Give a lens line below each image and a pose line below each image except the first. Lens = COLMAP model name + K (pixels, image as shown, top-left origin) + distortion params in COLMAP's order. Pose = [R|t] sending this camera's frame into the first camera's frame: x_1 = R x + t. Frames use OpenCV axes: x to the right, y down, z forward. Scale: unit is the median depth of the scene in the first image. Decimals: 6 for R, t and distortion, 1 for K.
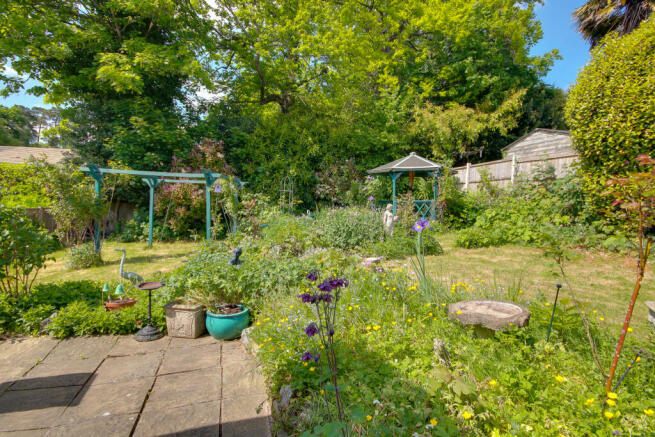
lens RADIAL K [[311.9, 0, 330.2], [0, 311.9, 220.8], [0, 0, 1]] dist [0.006273, -0.003726]
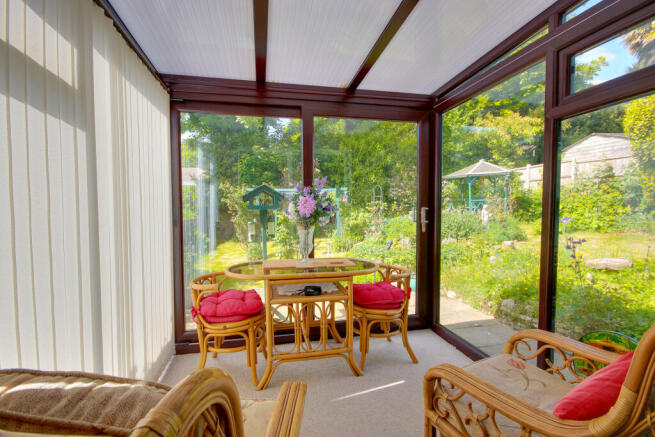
lens RADIAL K [[311.9, 0, 325.7], [0, 311.9, 217.8], [0, 0, 1]] dist [0.006273, -0.003726]
pose [[0.995053, -0.044477, -0.088839, -0.255489], [0.043939, 0.999002, -0.007999, -0.012018], [0.089106, 0.004056, 0.996014, -0.267634]]
